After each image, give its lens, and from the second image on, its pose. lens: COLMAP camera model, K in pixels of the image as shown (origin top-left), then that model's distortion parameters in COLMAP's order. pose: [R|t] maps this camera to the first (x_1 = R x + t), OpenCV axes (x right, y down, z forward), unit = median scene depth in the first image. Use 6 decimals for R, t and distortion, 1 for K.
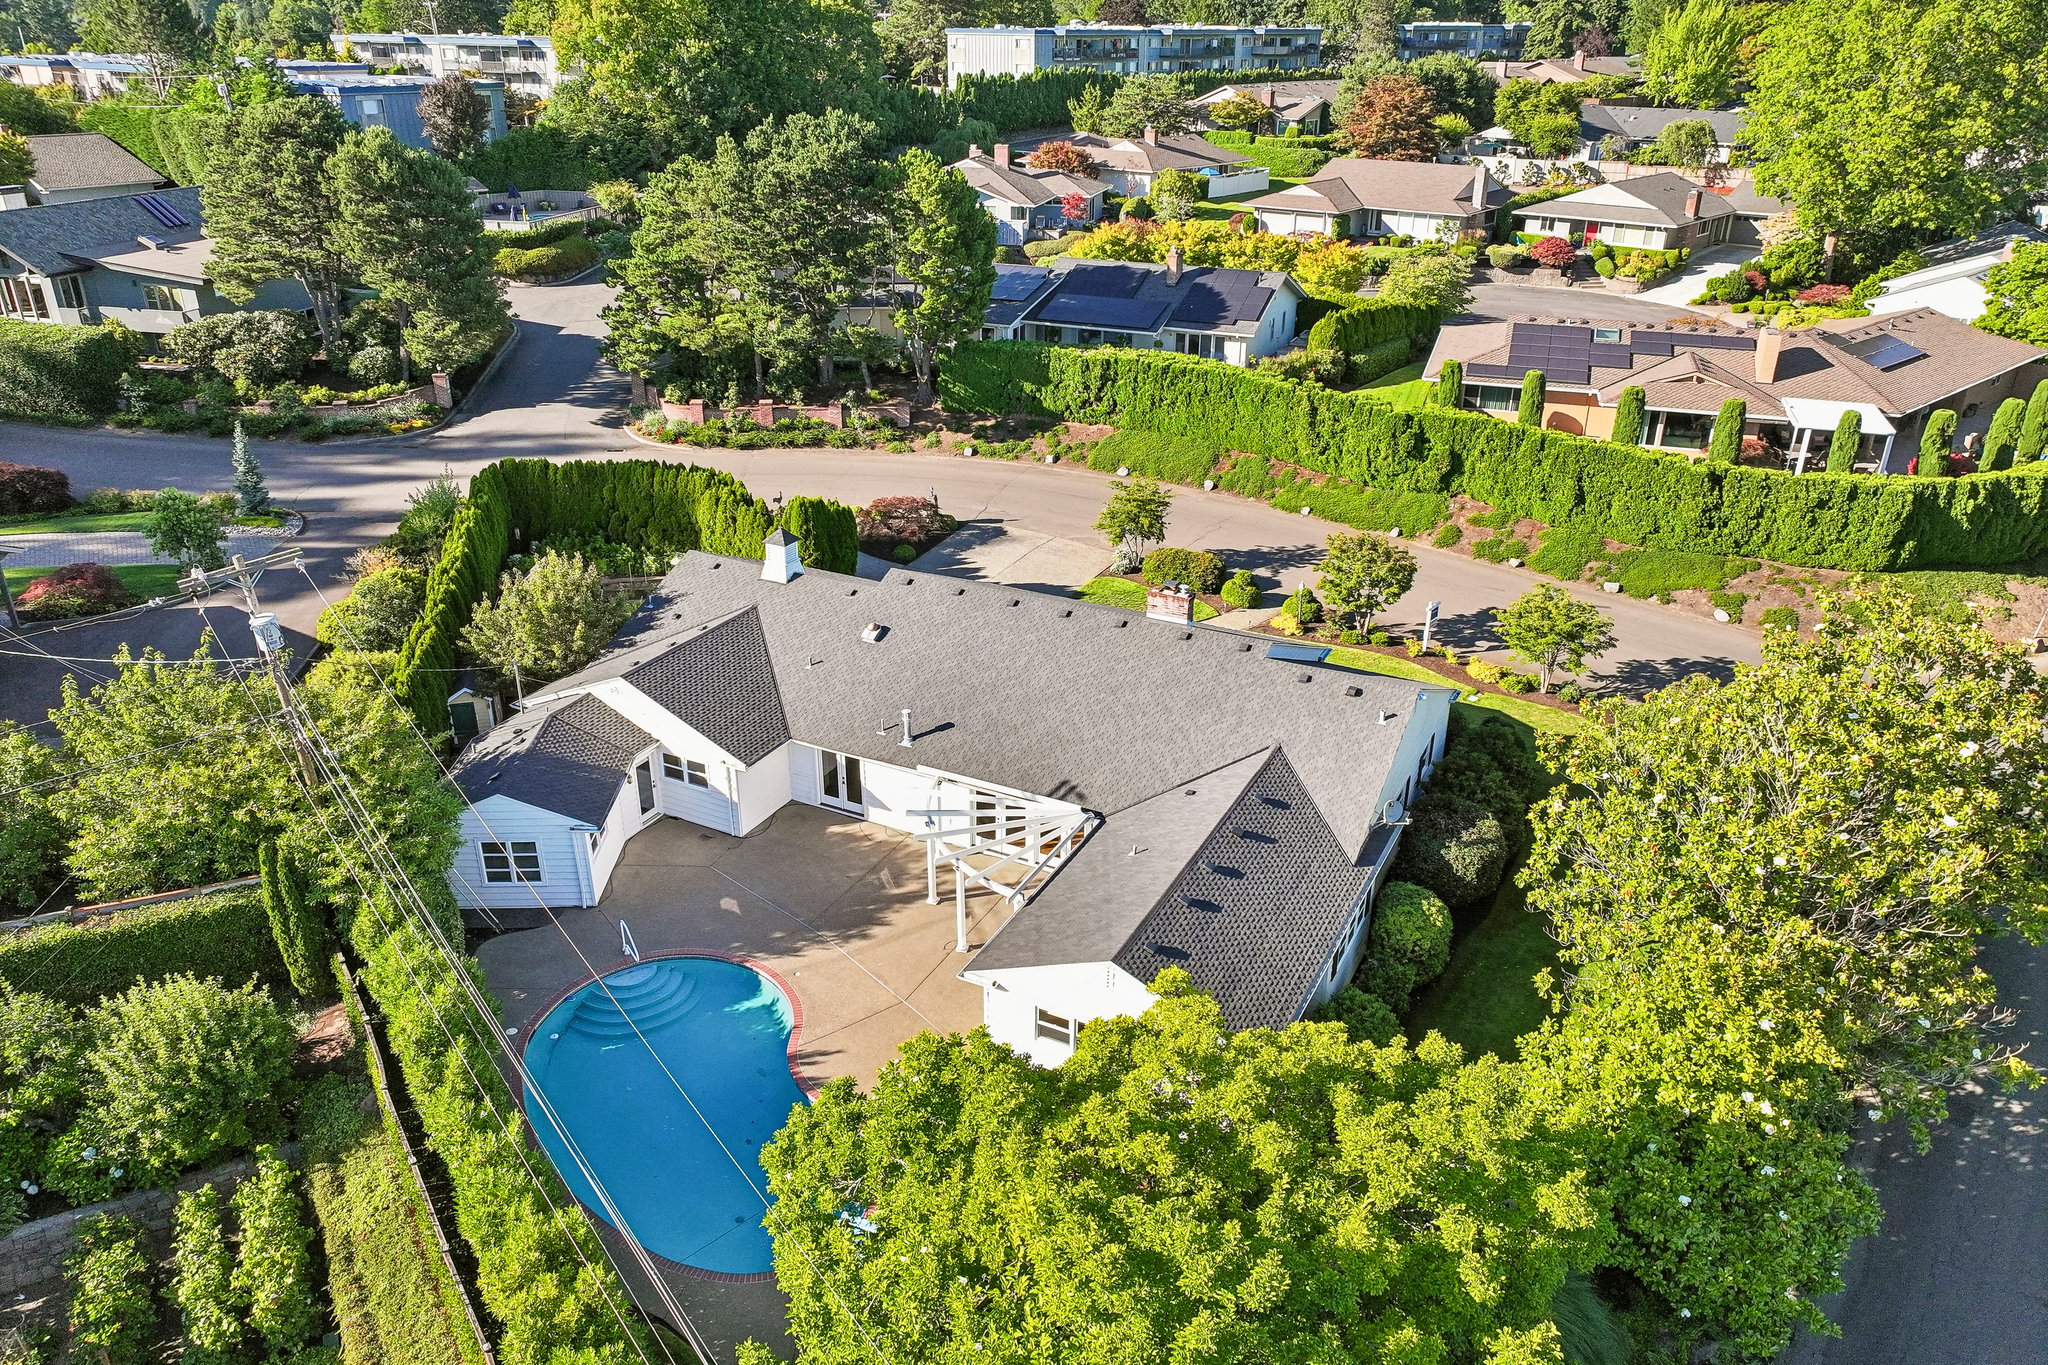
lens RADIAL K [[1442.0, 0, 1026.2], [0, 1442.0, 683.4], [0, 0, 1]] dist [-0.003502, 0.018914]
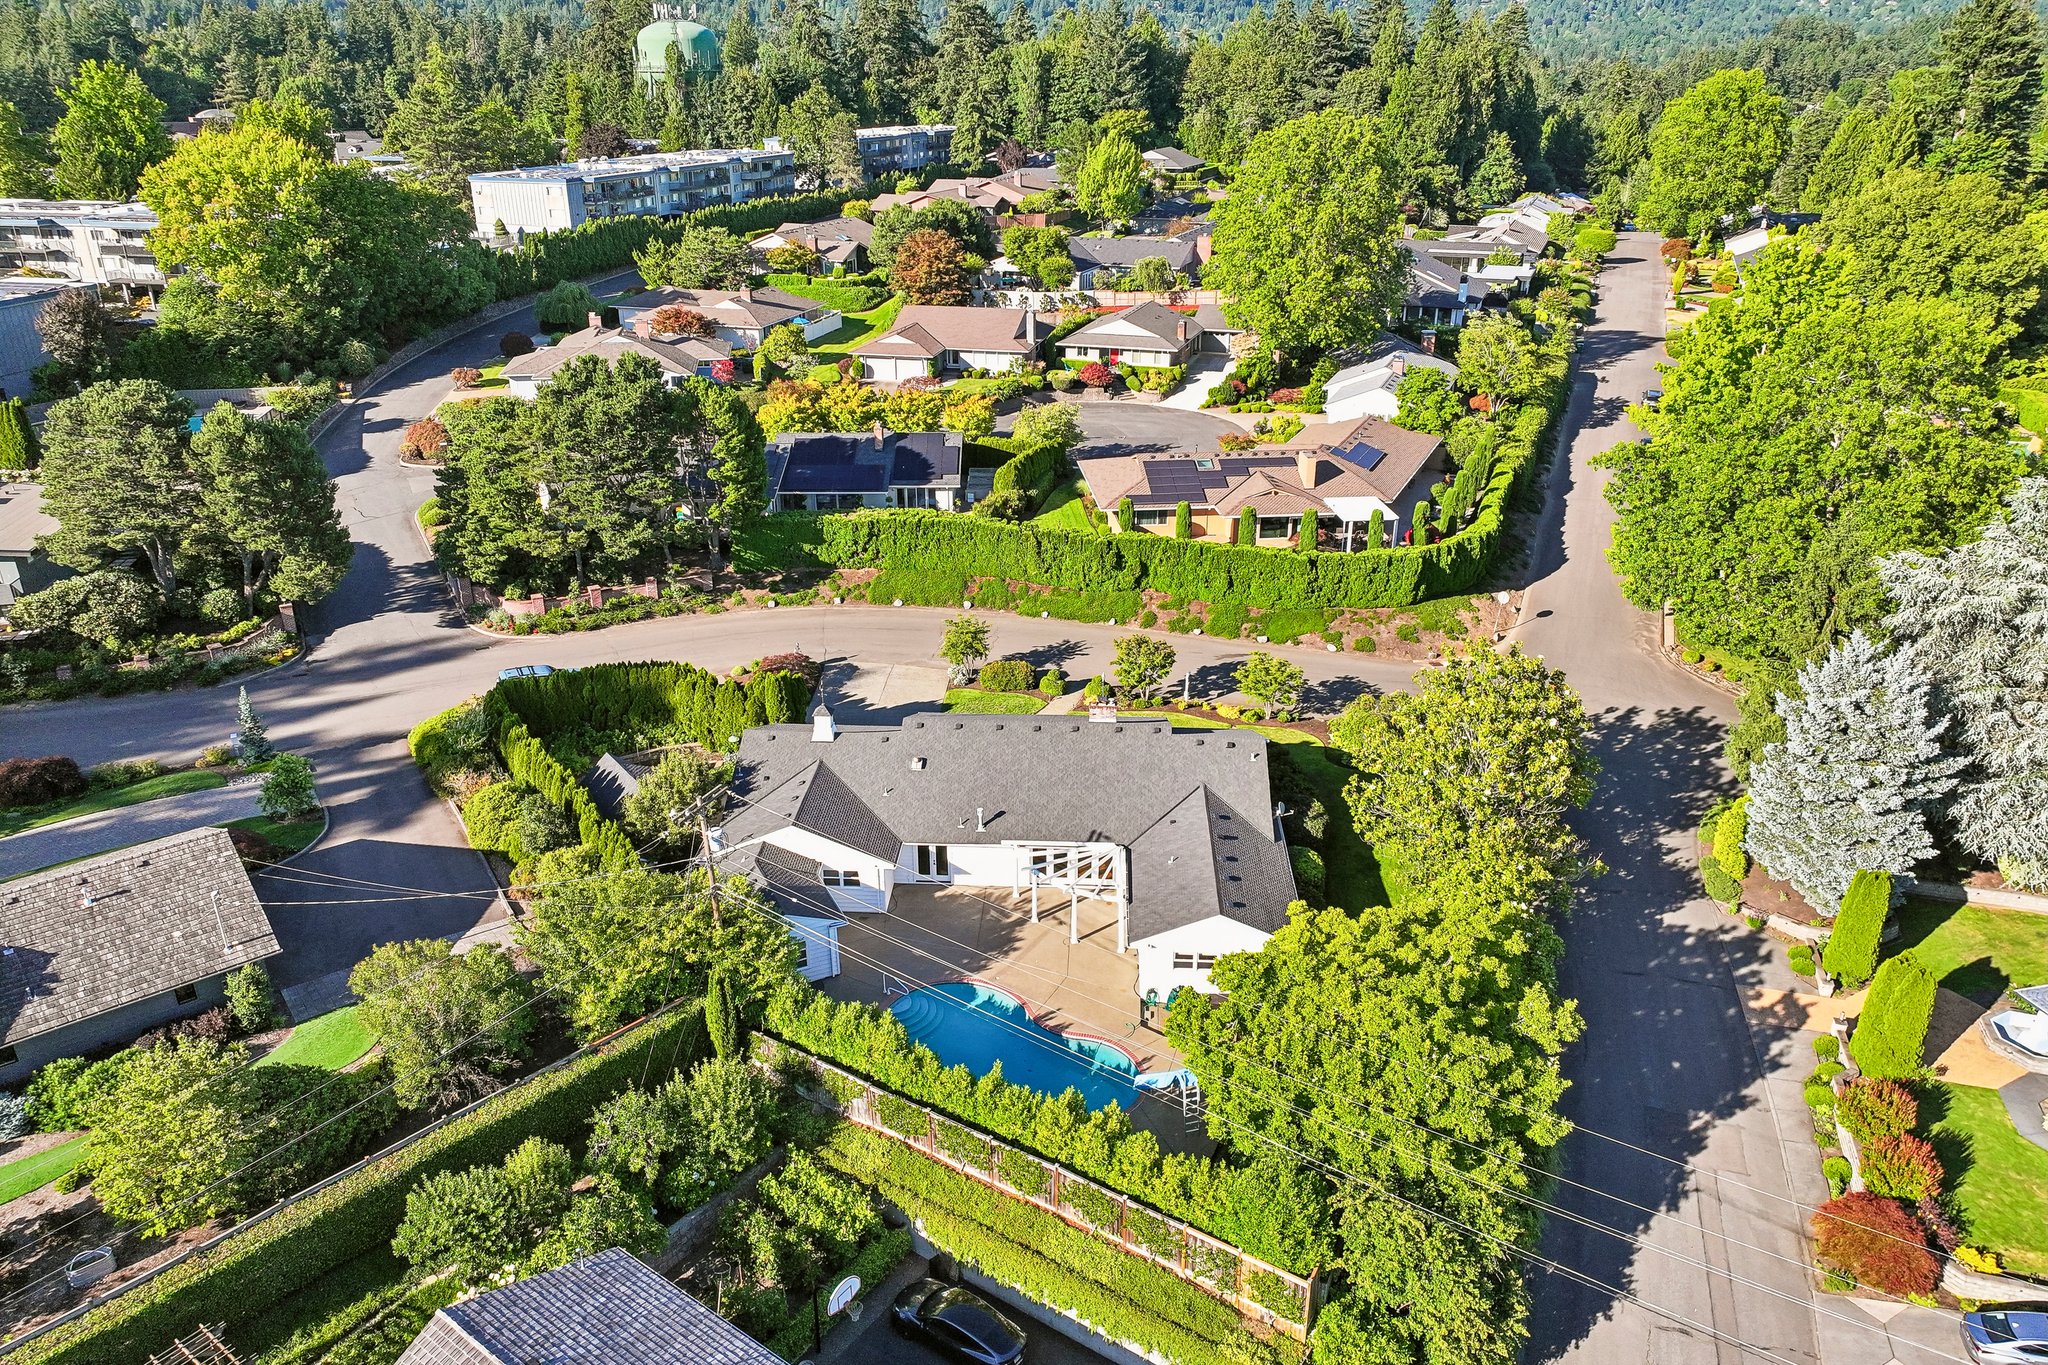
lens RADIAL K [[1442.0, 0, 1029.2], [0, 1442.0, 687.2], [0, 0, 1]] dist [-0.003502, 0.018914]
pose [[0.912675, -0.171765, 0.370839, -0.331641], [0.178599, 0.983790, 0.016121, -0.071387], [-0.367597, 0.051518, 0.928557, -0.274738]]
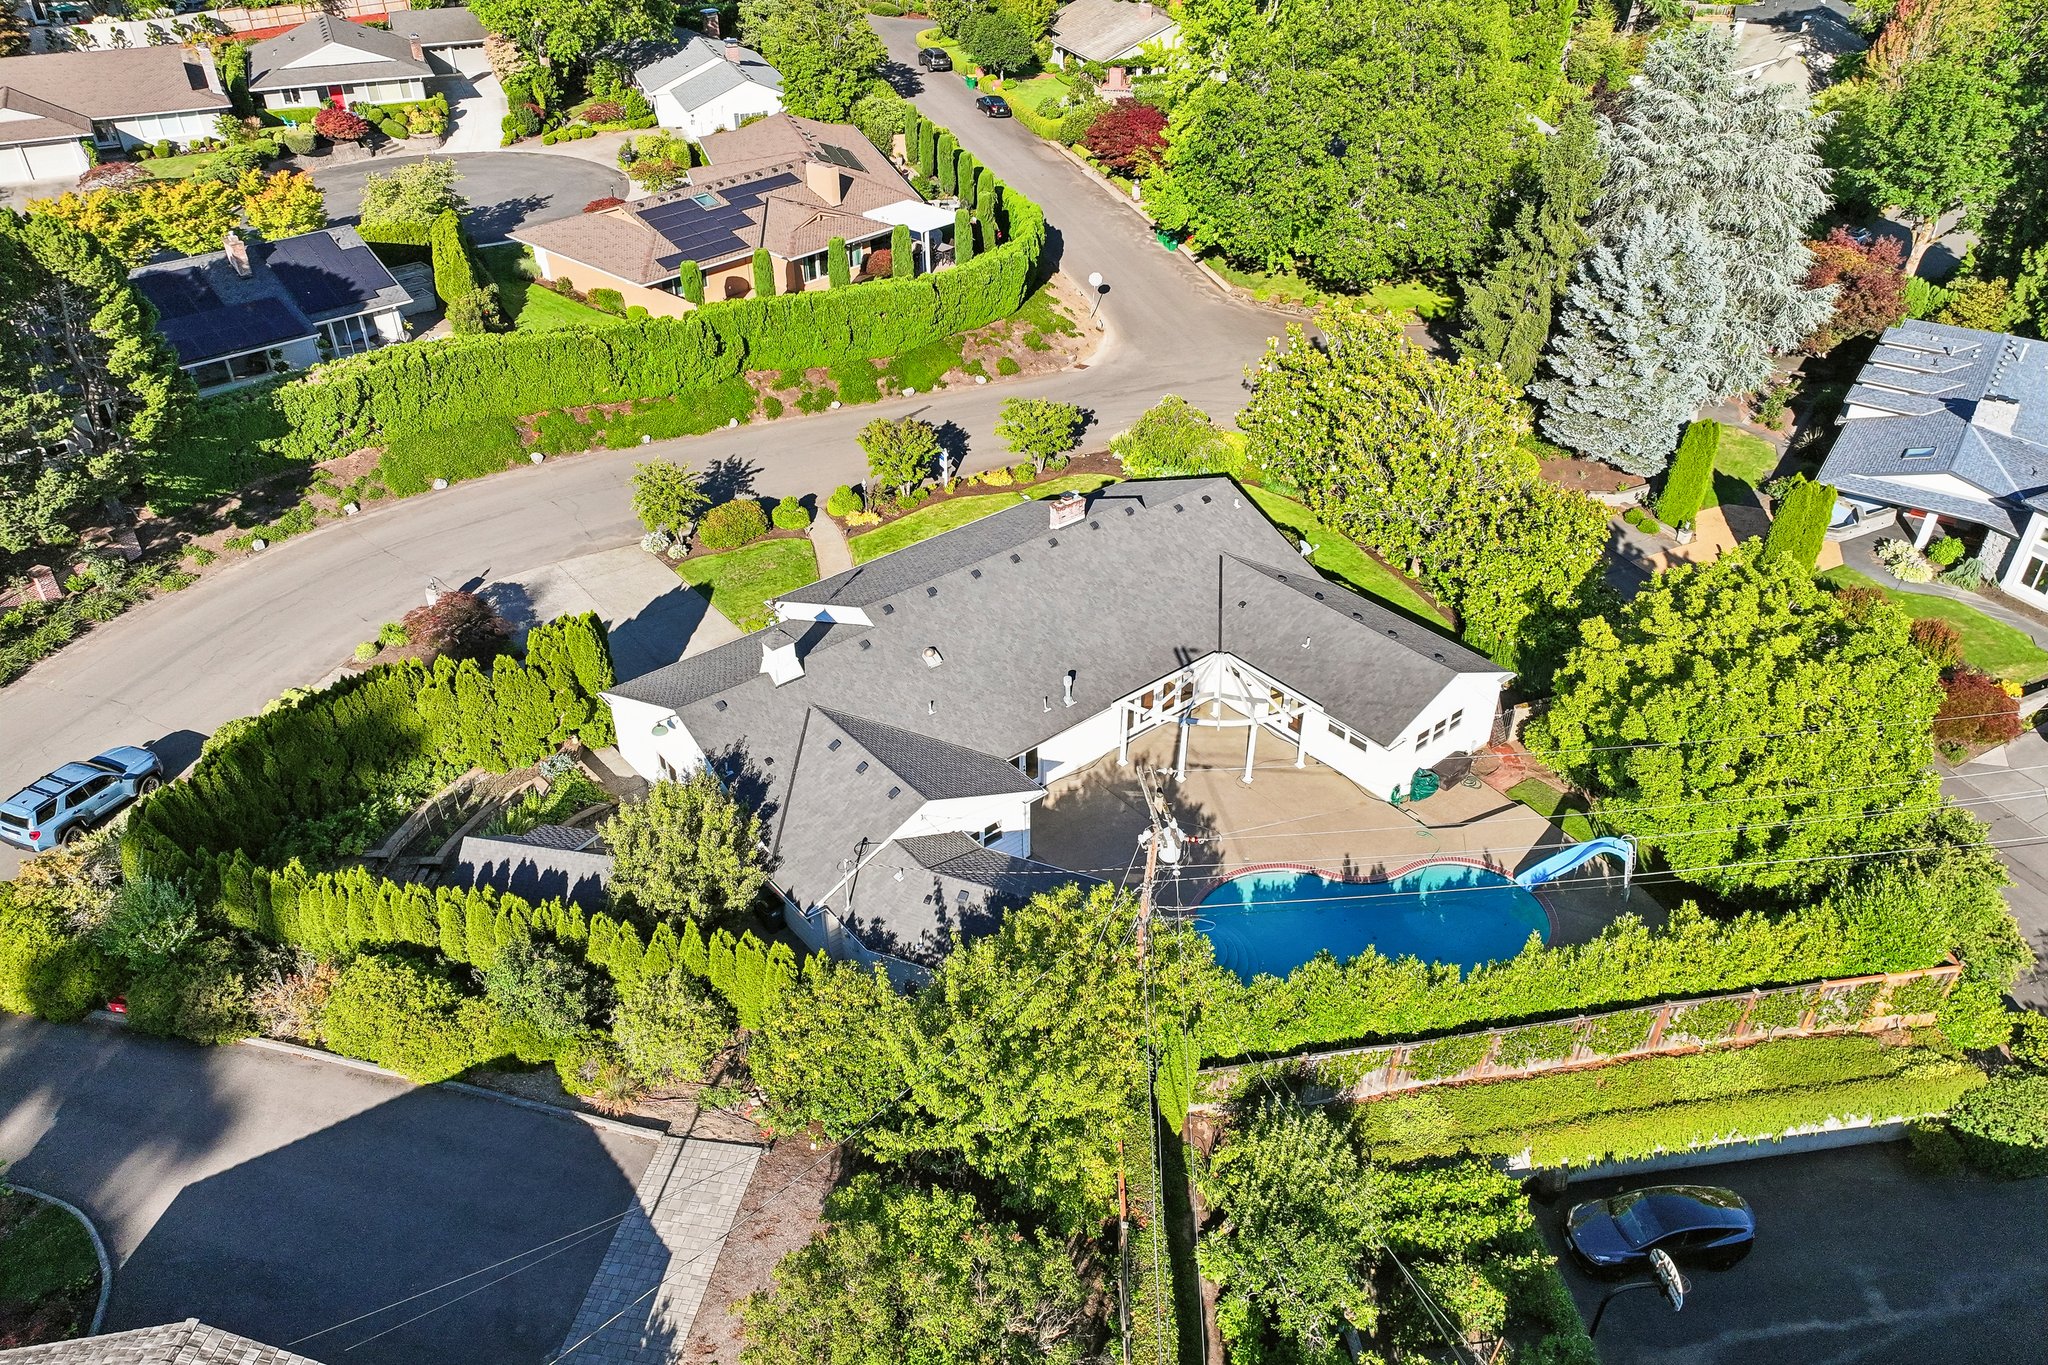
lens RADIAL K [[1442.0, 0, 1030.6], [0, 1442.0, 679.9], [0, 0, 1]] dist [-0.003502, 0.018914]
pose [[0.390948, -0.520552, 0.759069, -0.556005], [0.389426, 0.840801, 0.376034, -0.244263], [-0.833971, 0.148591, 0.531426, 0.217302]]
